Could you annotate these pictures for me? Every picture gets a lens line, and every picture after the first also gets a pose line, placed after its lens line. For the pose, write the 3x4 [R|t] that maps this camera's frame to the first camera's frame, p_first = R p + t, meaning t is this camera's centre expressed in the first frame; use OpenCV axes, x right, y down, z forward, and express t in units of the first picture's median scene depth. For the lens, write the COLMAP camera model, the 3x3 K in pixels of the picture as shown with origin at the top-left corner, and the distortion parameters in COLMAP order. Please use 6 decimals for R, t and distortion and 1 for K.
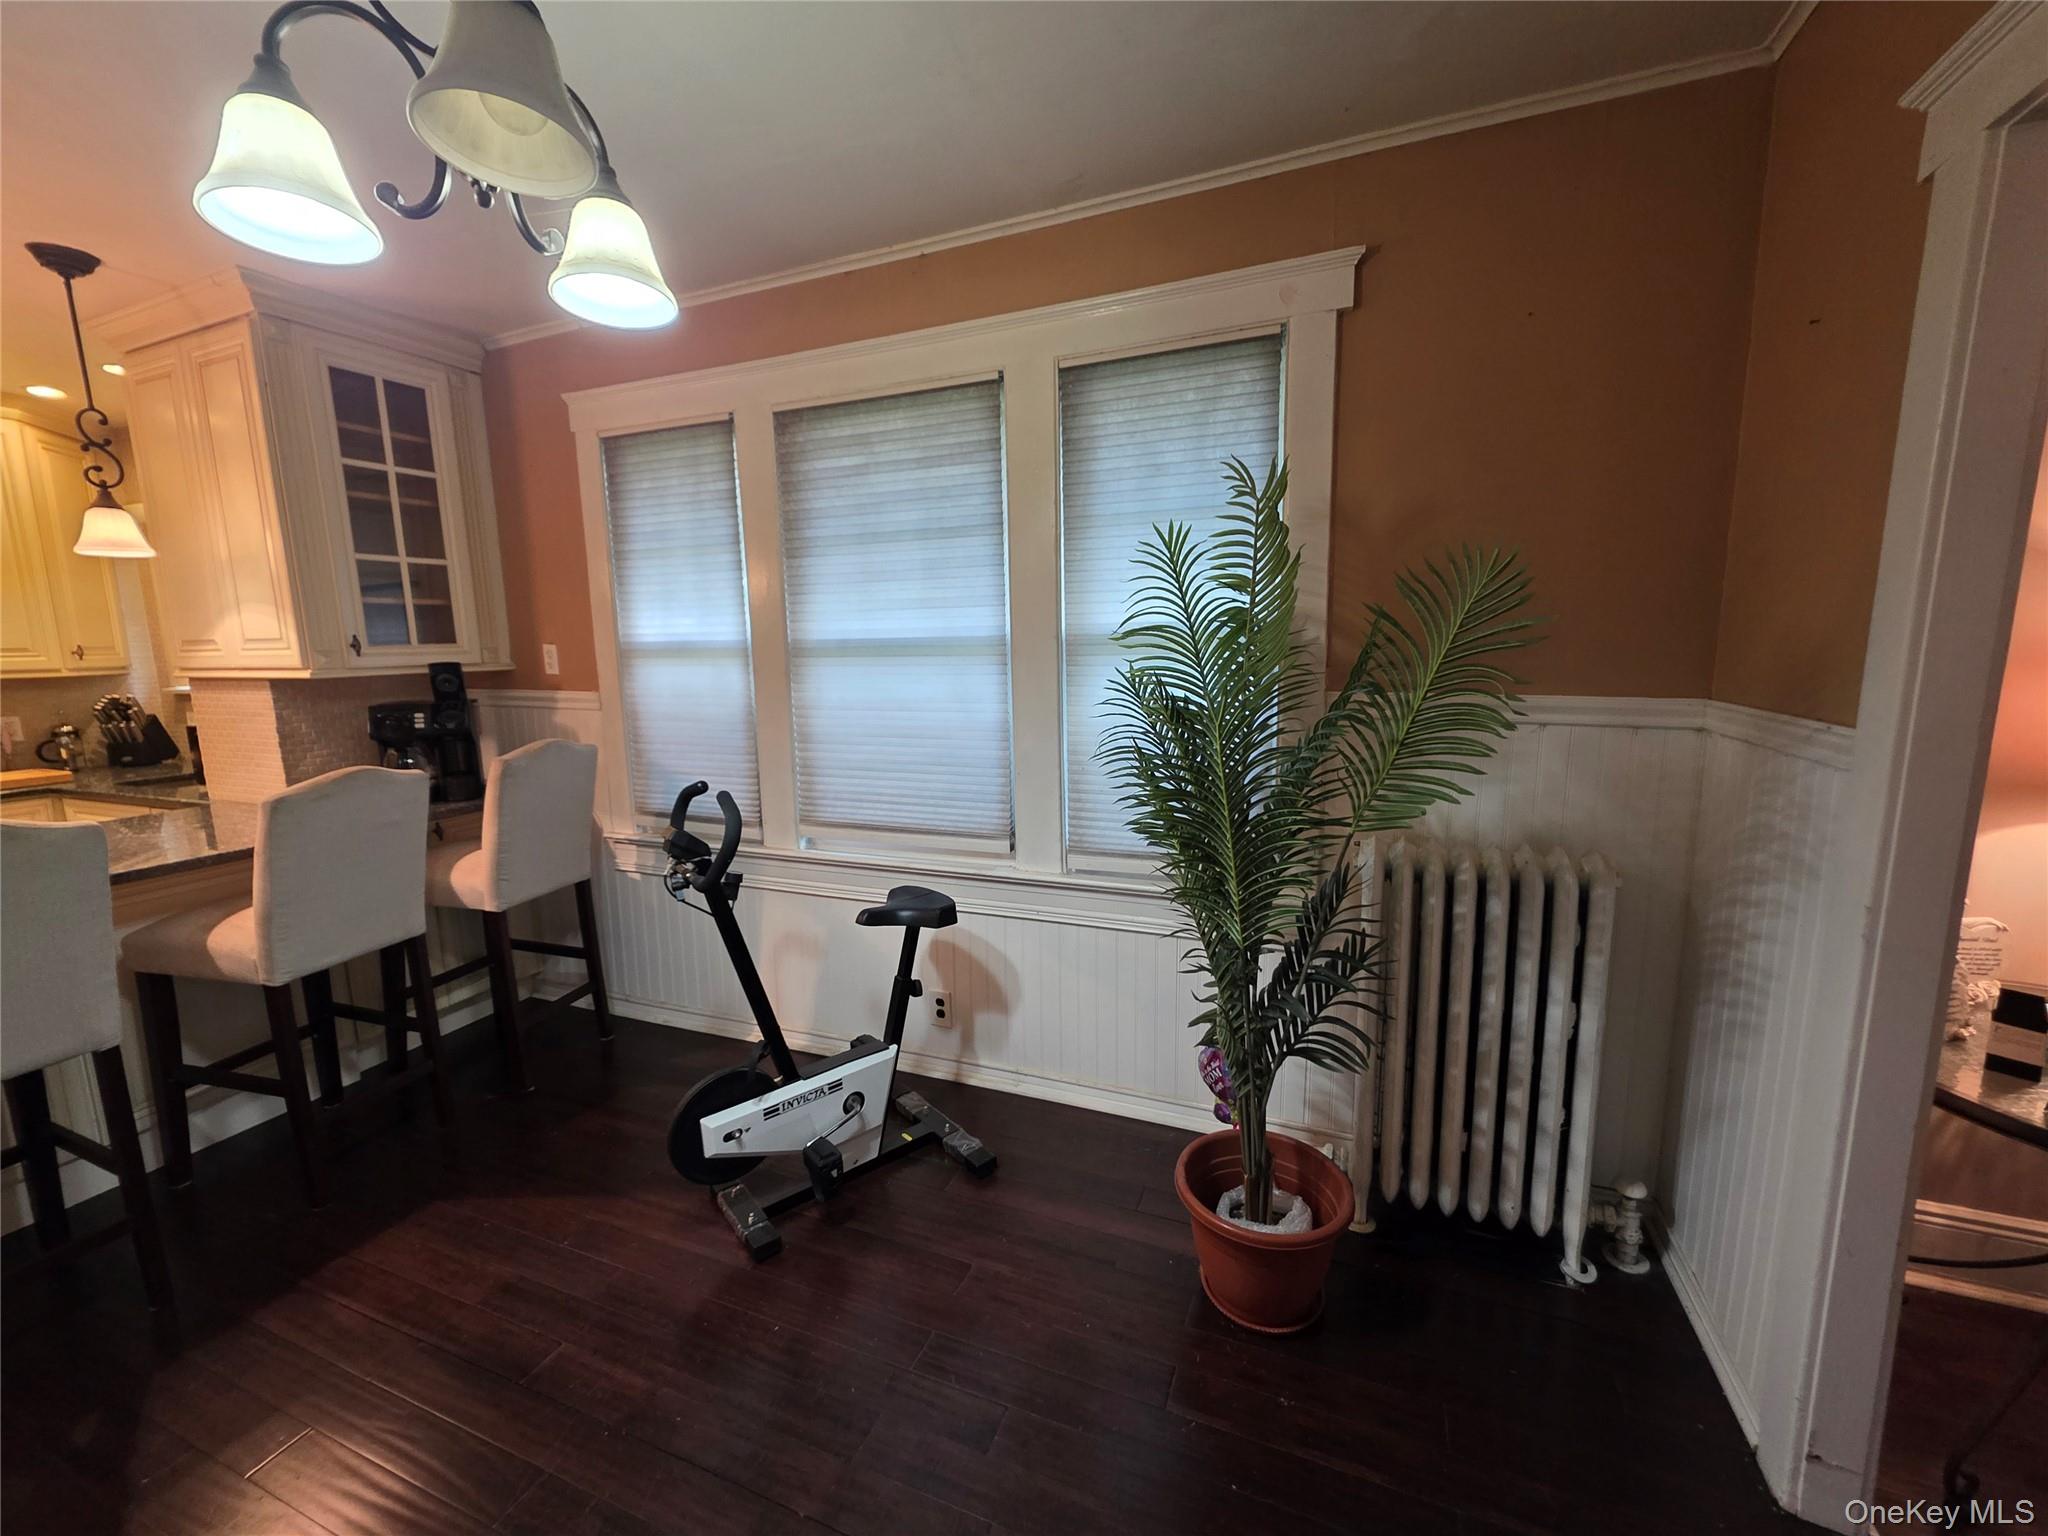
lens RADIAL K [[811.6, 0, 1024.0], [0, 811.6, 768.0], [0, 0, 1]] dist [-0.000580, -0.000607]
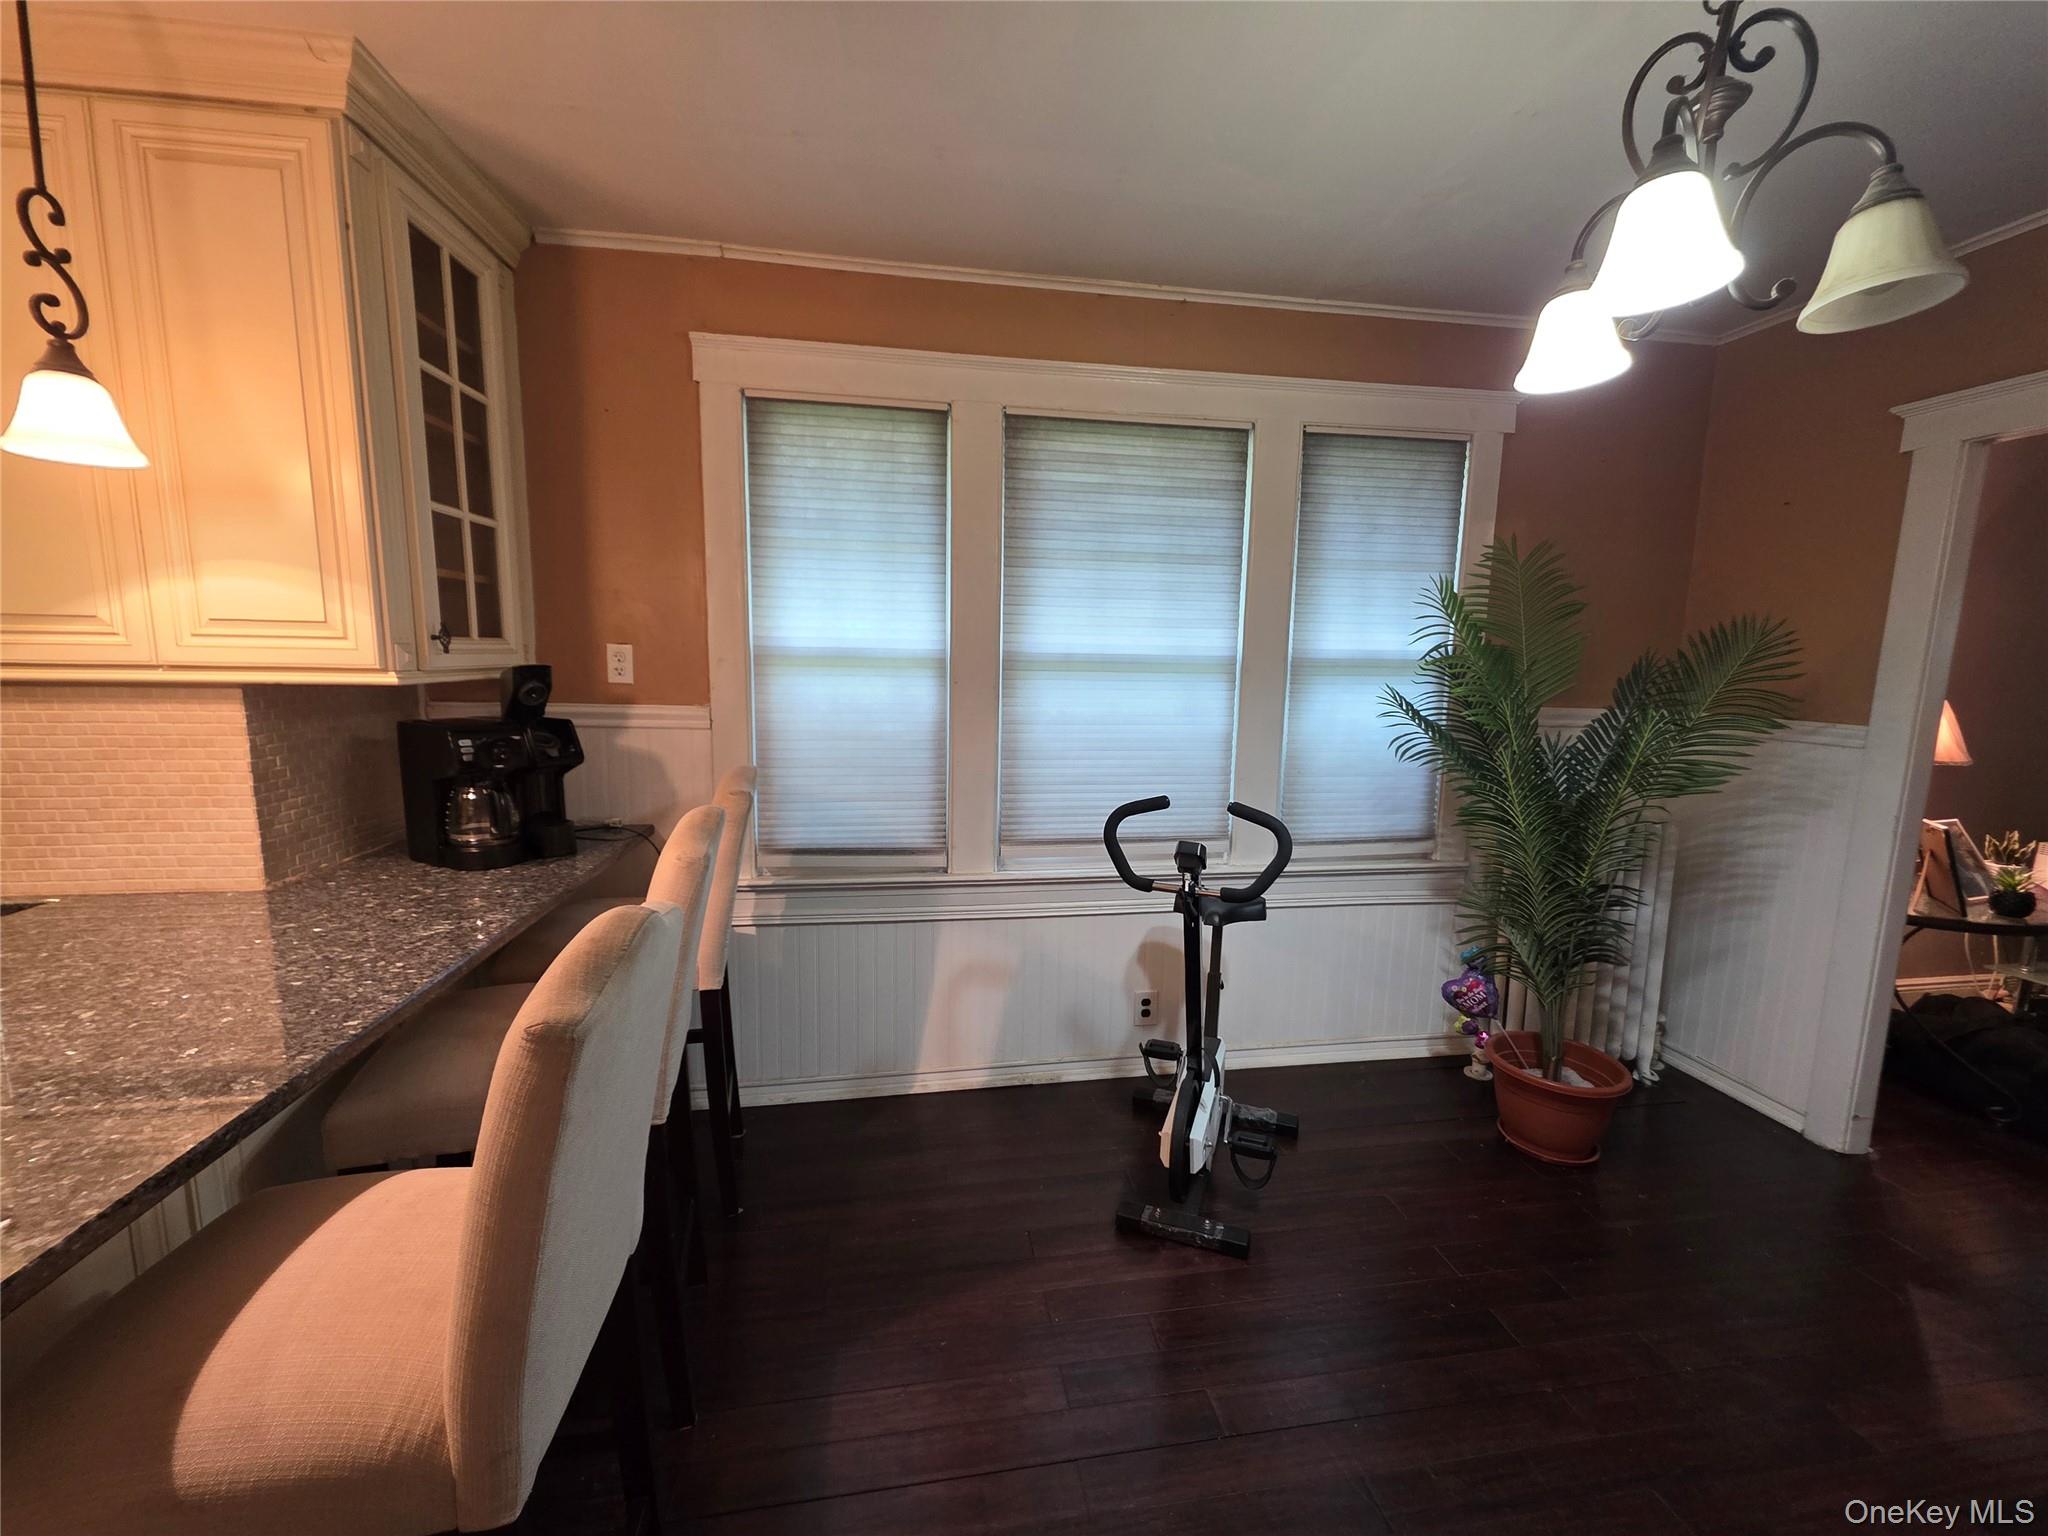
lens RADIAL K [[811.6, 0, 1024.0], [0, 811.6, 768.0], [0, 0, 1]] dist [-0.000580, -0.000607]
pose [[0.857630, -0.038473, 0.512826, -0.764131], [0.047726, 0.998849, -0.004880, -0.015631], [-0.512047, 0.028660, 0.858479, 0.174080]]
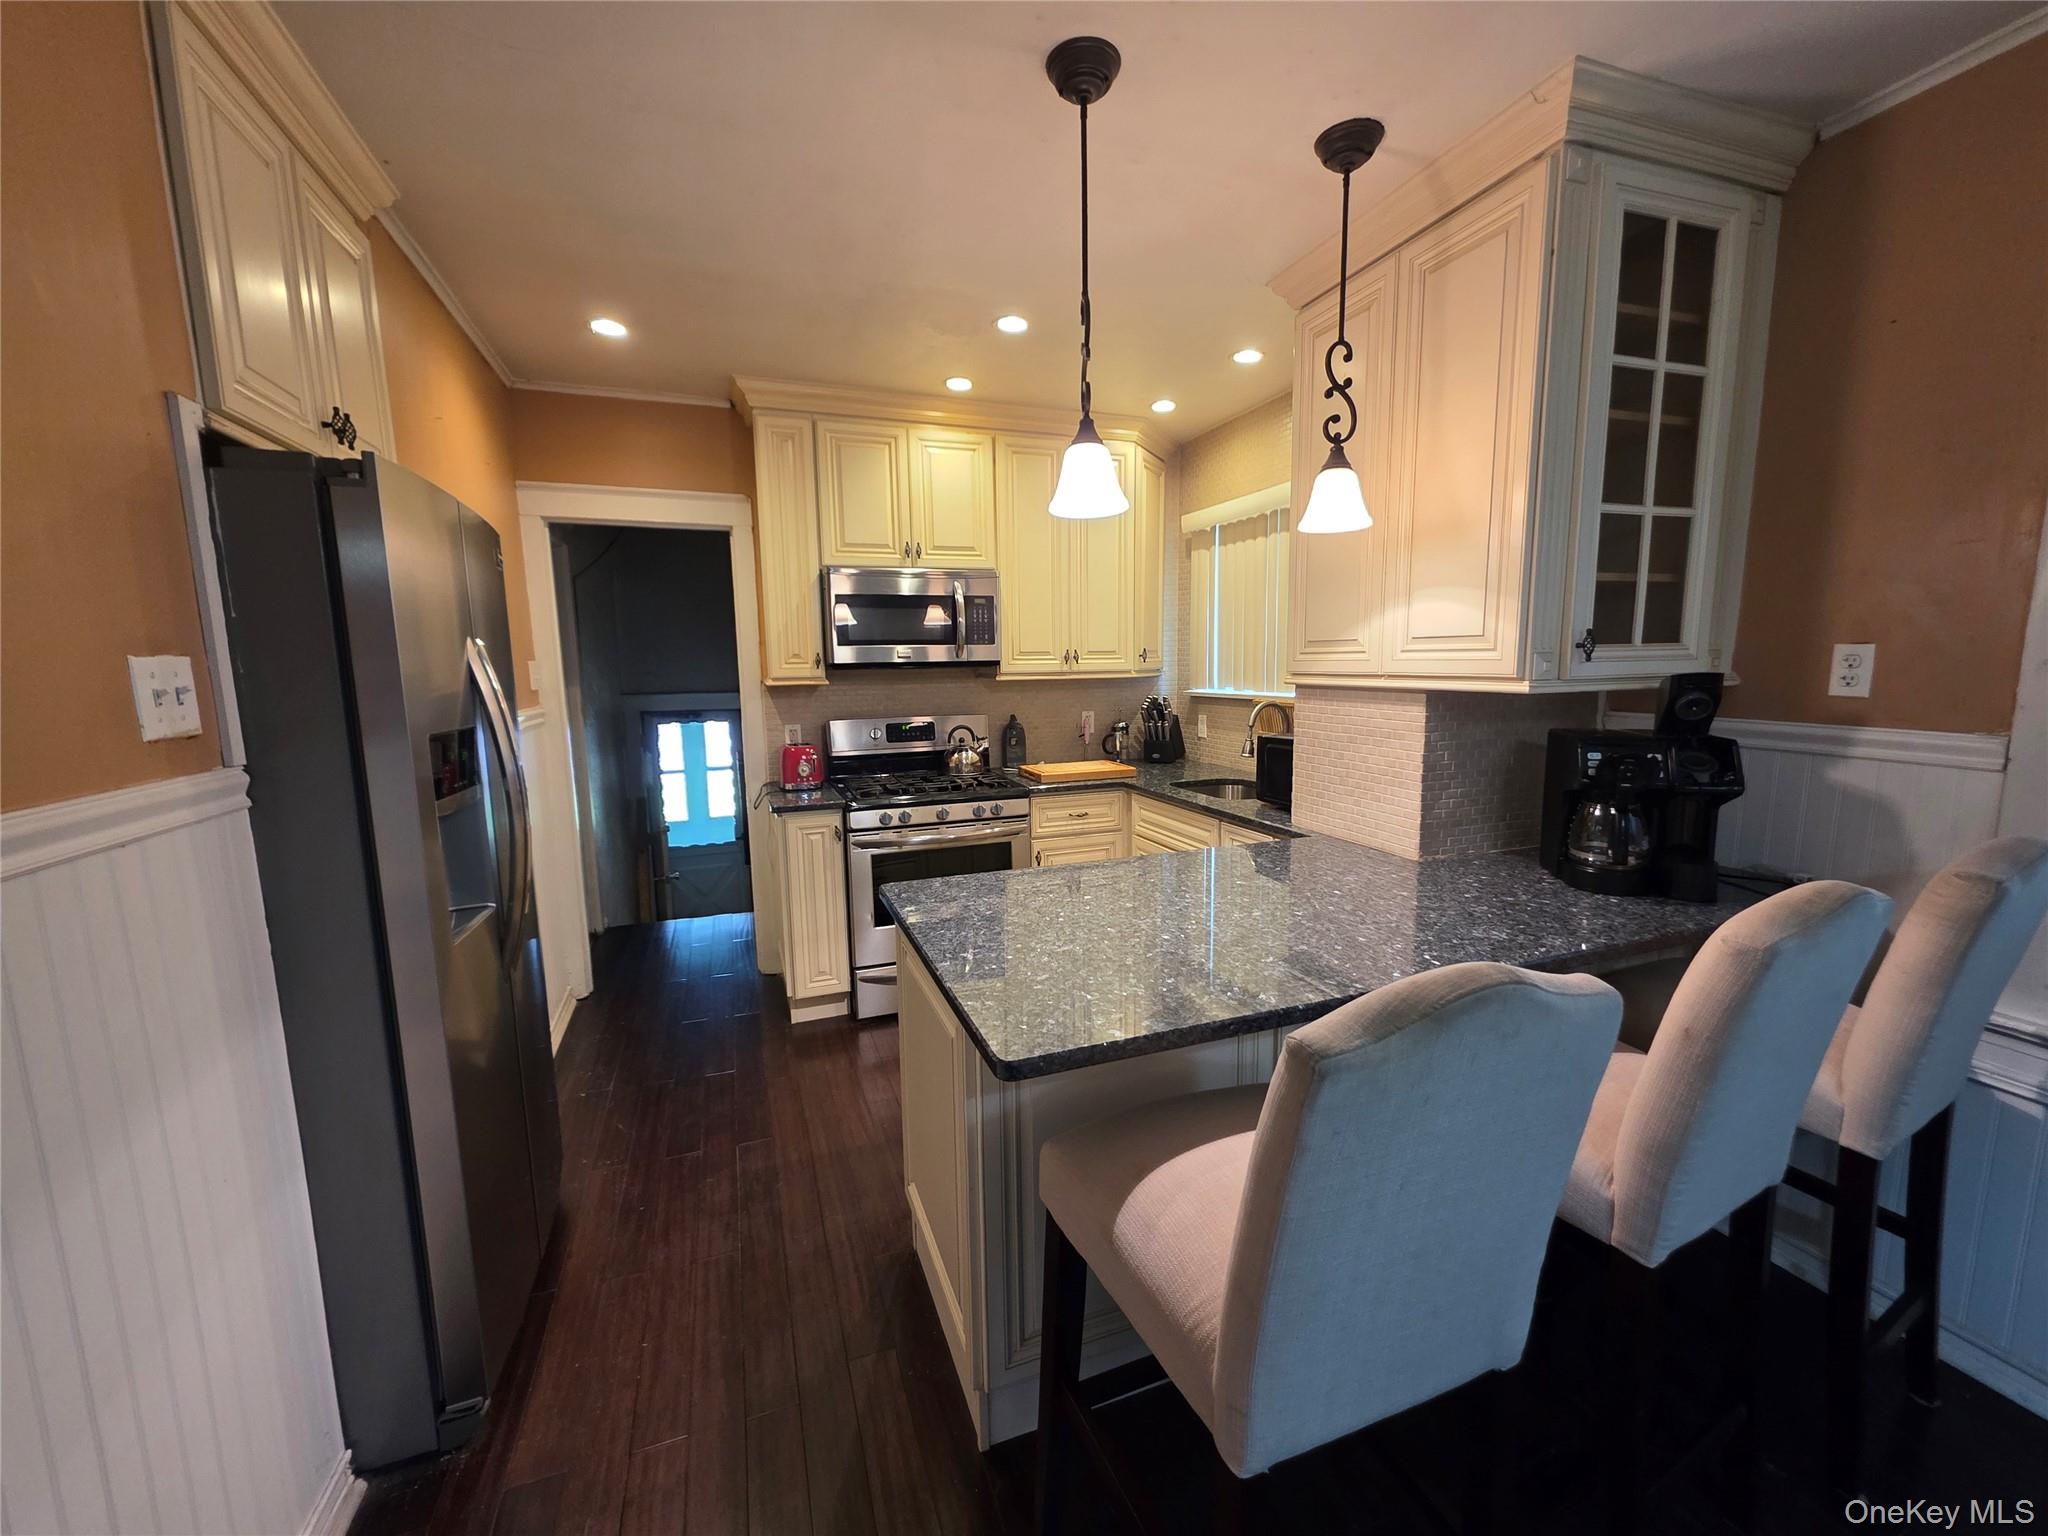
lens RADIAL K [[812.1, 0, 1040.1], [0, 812.1, 770.9], [0, 0, 1]] dist [0.000132, 0.000073]
pose [[0.678774, 0.107589, -0.726423, -0.641558], [-0.111848, 0.992815, 0.042532, -0.029291], [0.725779, 0.052379, 0.685930, 0.239425]]
